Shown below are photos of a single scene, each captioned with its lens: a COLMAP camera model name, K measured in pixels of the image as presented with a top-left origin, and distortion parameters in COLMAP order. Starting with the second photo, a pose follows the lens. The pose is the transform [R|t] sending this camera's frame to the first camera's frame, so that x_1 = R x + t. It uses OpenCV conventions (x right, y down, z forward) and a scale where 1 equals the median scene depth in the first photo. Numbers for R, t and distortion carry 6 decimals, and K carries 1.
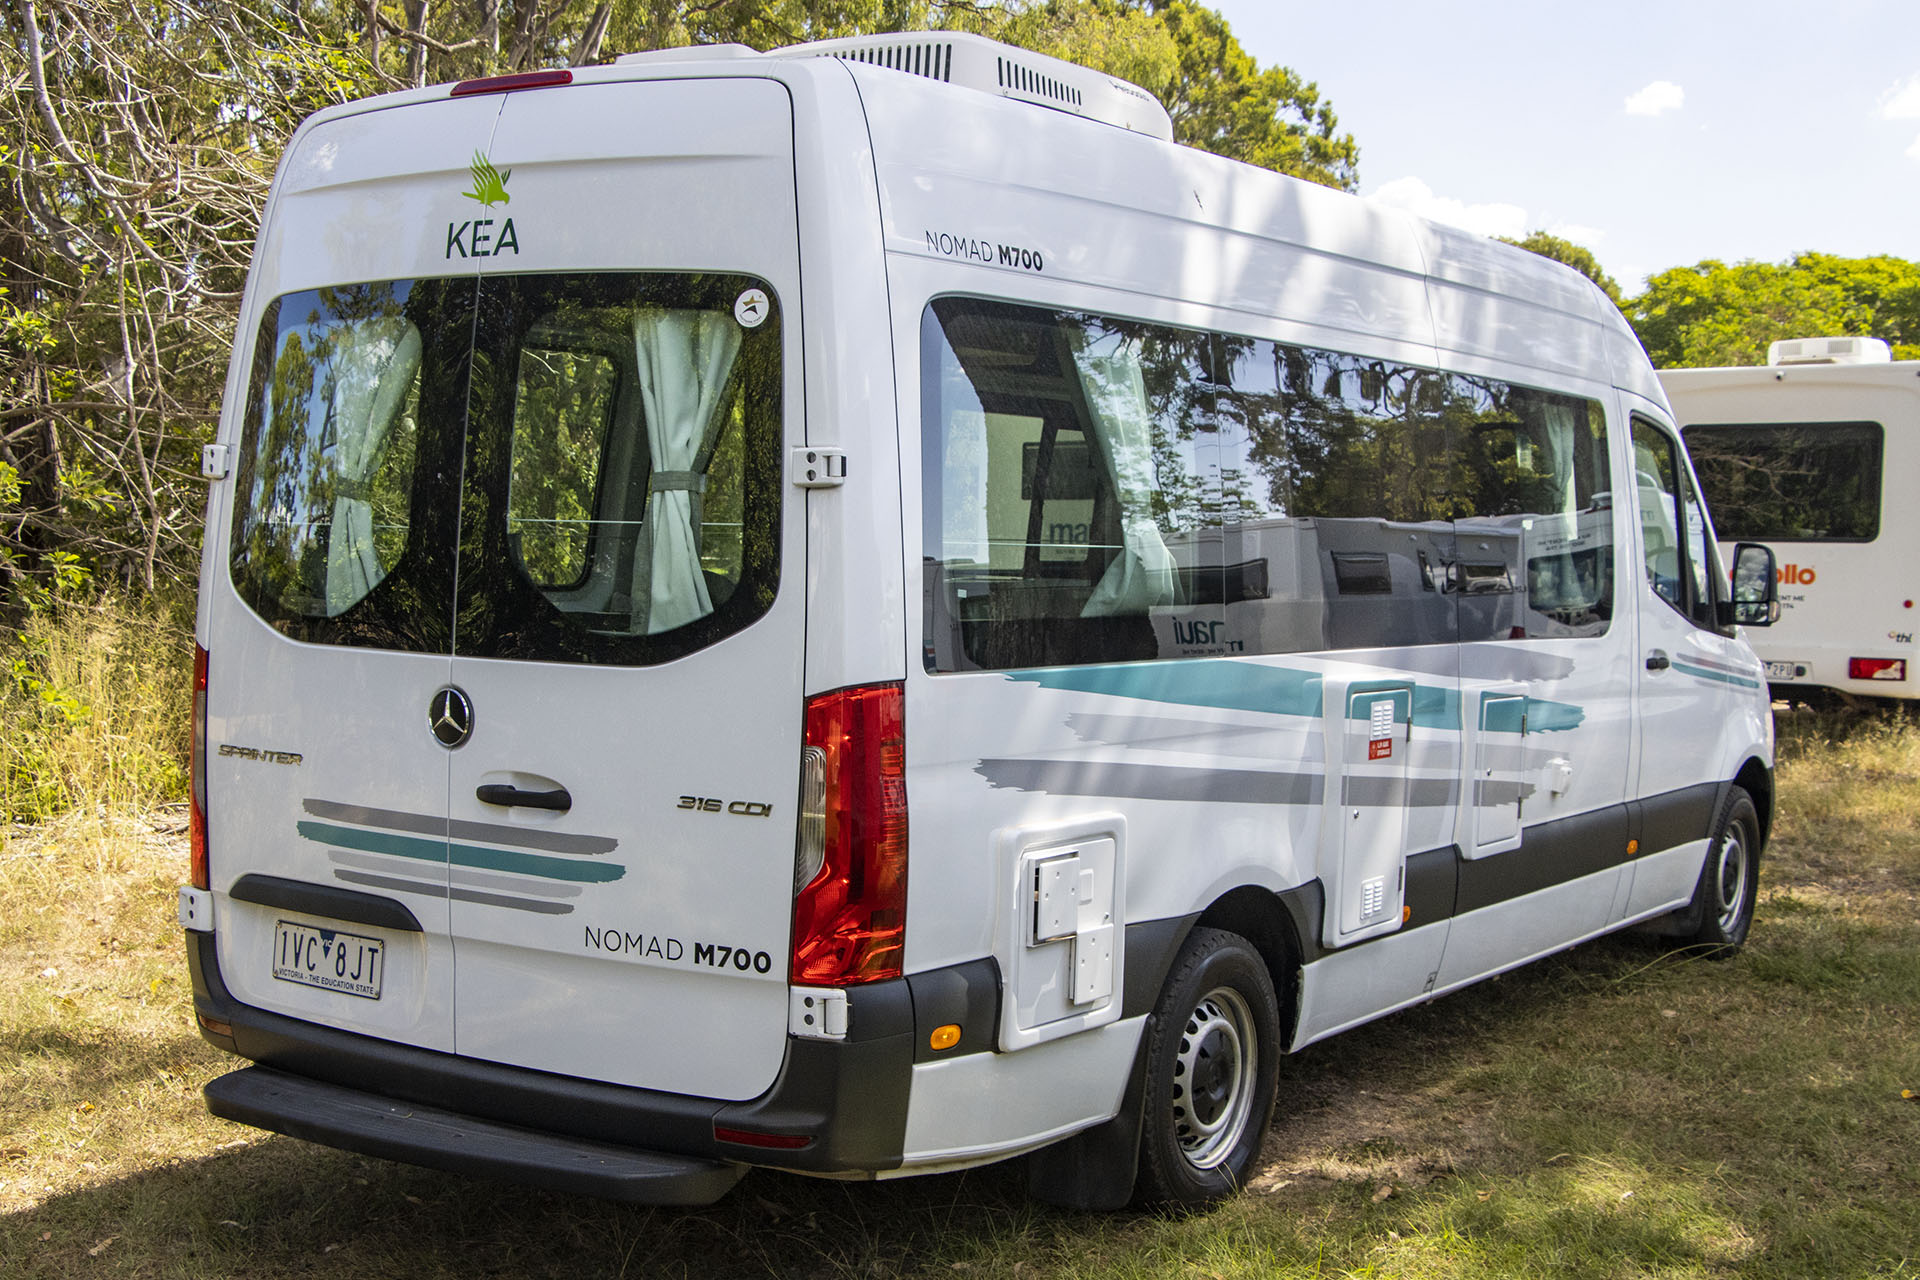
lens RADIAL K [[2553.1, 0, 844.6], [0, 2553.1, 645.7], [0, 0, 1]] dist [0.002577, -0.037013]
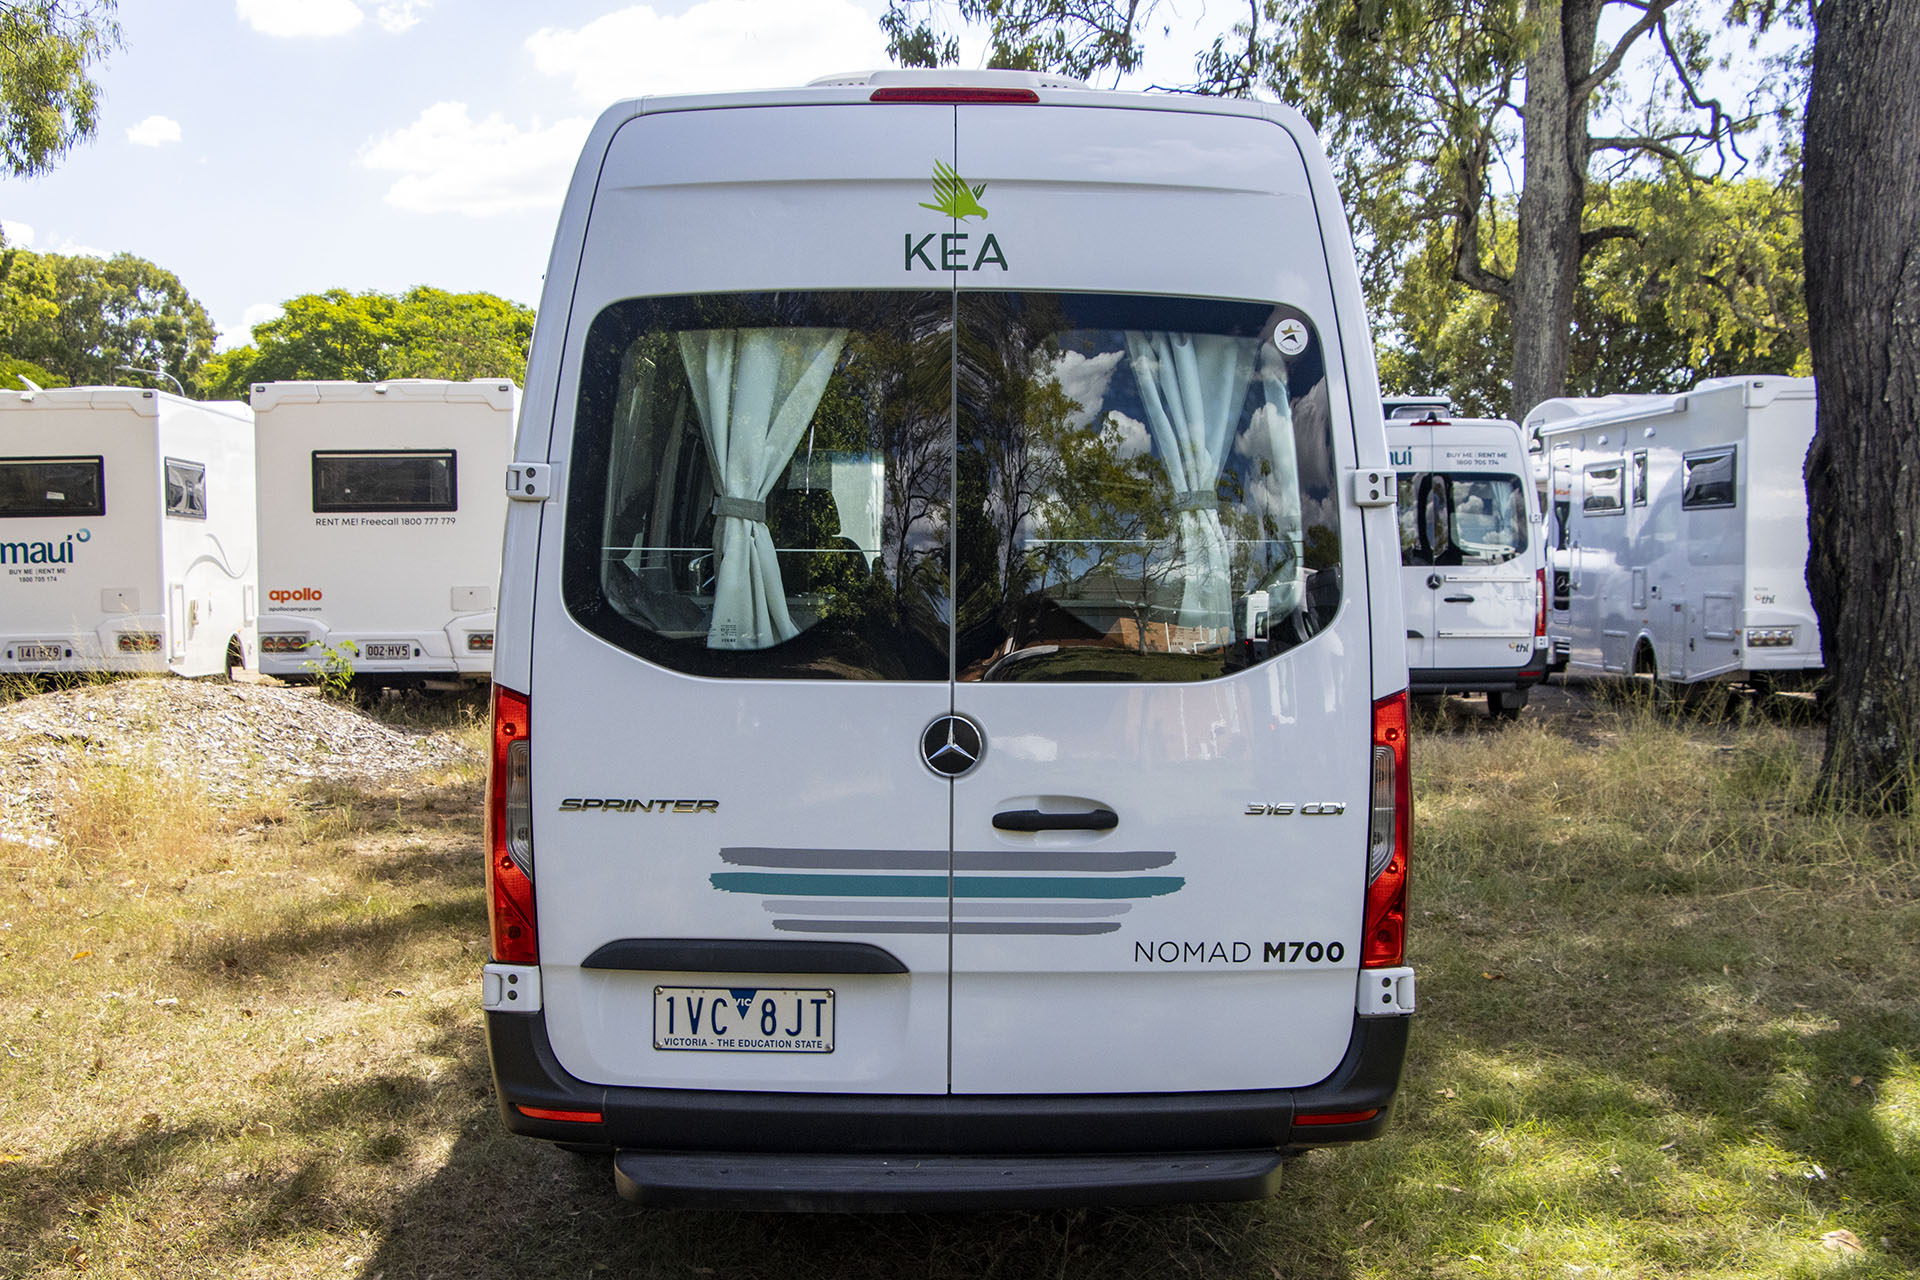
lens RADIAL K [[2436.6, 0, 960.0], [0, 2436.6, 640.0], [0, 0, 1]] dist [-0.037217, 0.000612]
pose [[0.793003, -0.039809, 0.607916, -0.733701], [0.042531, 0.999046, 0.009942, -0.021768], [-0.607732, 0.017971, 0.793939, 0.274098]]
